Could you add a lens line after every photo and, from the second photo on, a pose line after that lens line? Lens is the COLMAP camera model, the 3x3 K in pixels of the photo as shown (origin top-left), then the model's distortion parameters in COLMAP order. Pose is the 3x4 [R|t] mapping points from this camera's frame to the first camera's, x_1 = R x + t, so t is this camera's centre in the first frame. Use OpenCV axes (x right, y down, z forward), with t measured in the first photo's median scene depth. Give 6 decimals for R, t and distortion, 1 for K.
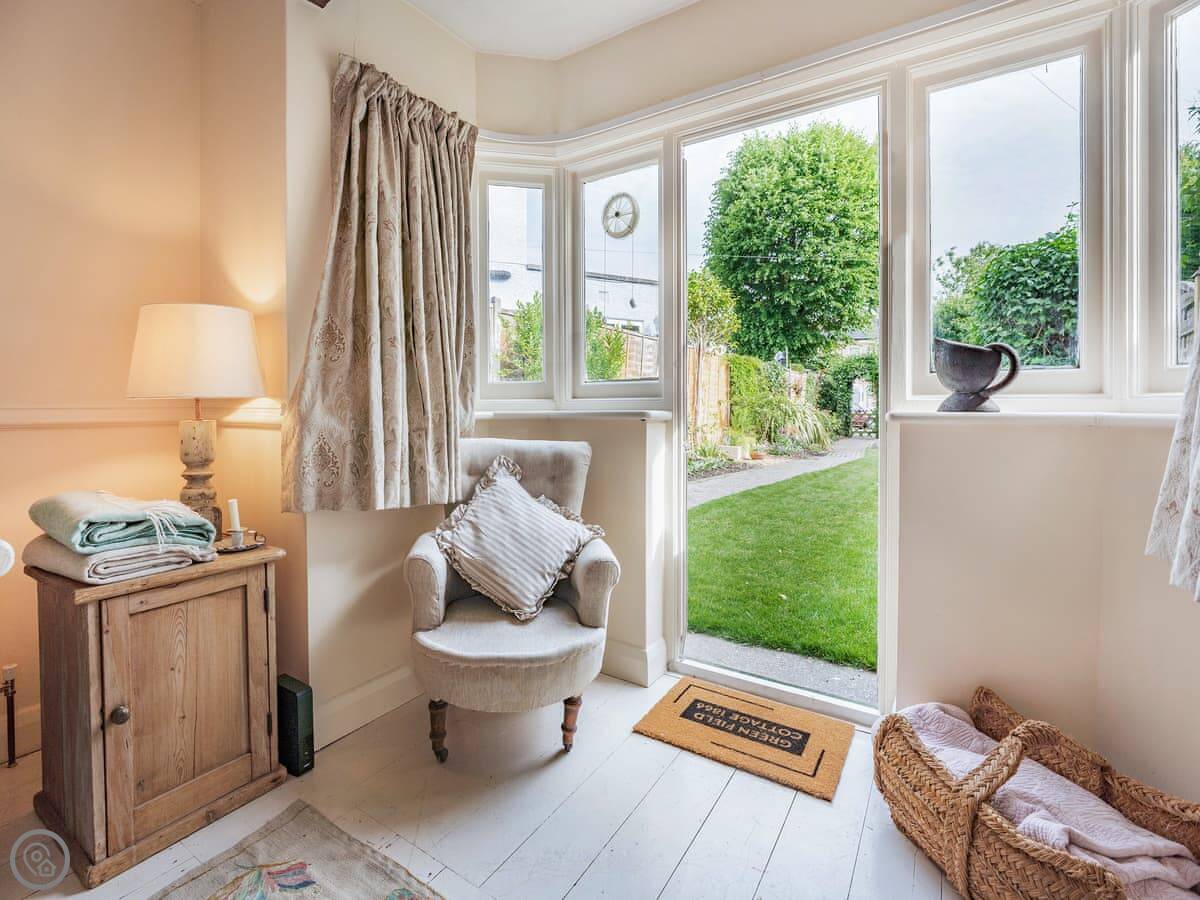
lens RADIAL K [[563.0, 0, 600.1], [0, 563.0, 405.6], [0, 0, 1]] dist [-0.016751, -0.000143]
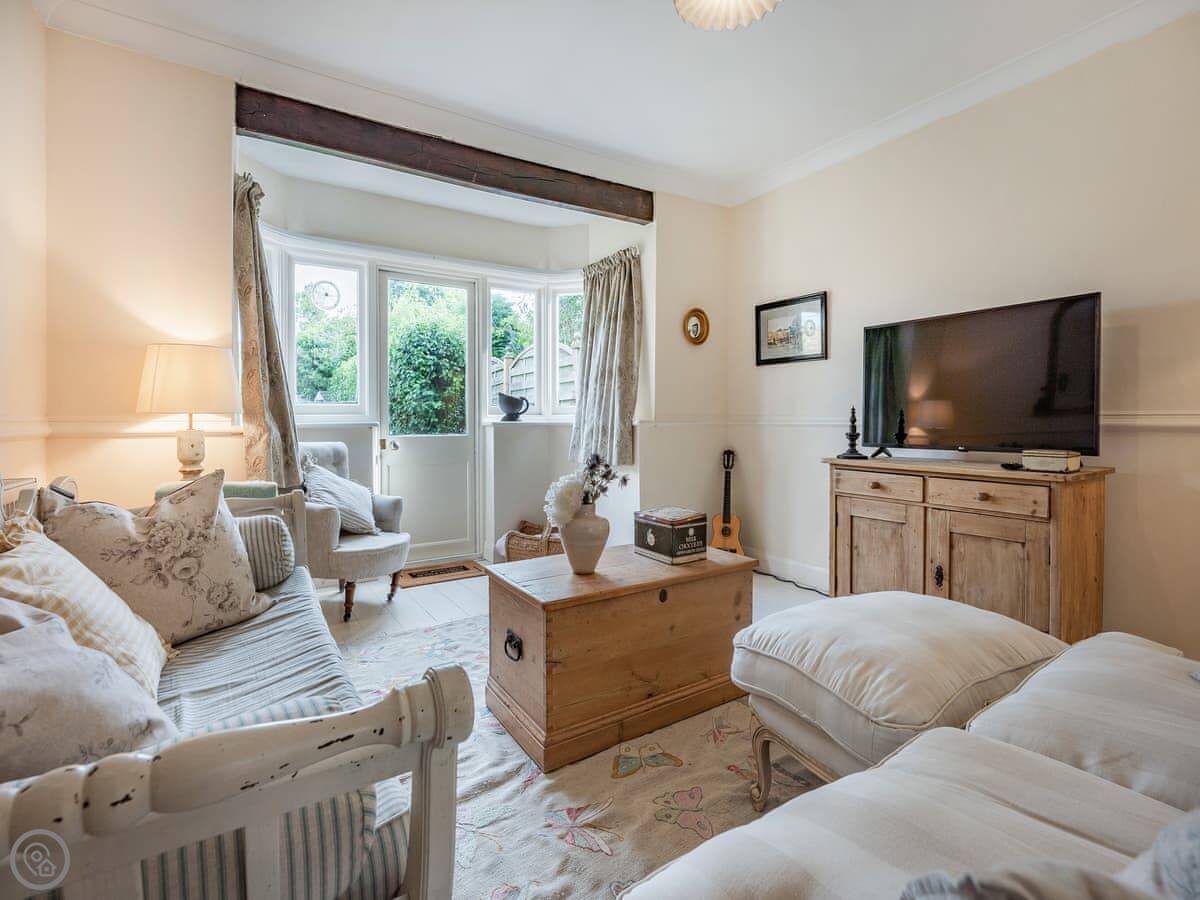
lens RADIAL K [[544.7, 0, 606.1], [0, 544.7, 425.3], [0, 0, 1]] dist [-0.017140, -0.000024]
pose [[0.404931, -0.010390, 0.914288, -1.217770], [0.001789, 0.999943, 0.010571, 0.002942], [-0.914346, -0.002645, 0.404926, -0.362127]]
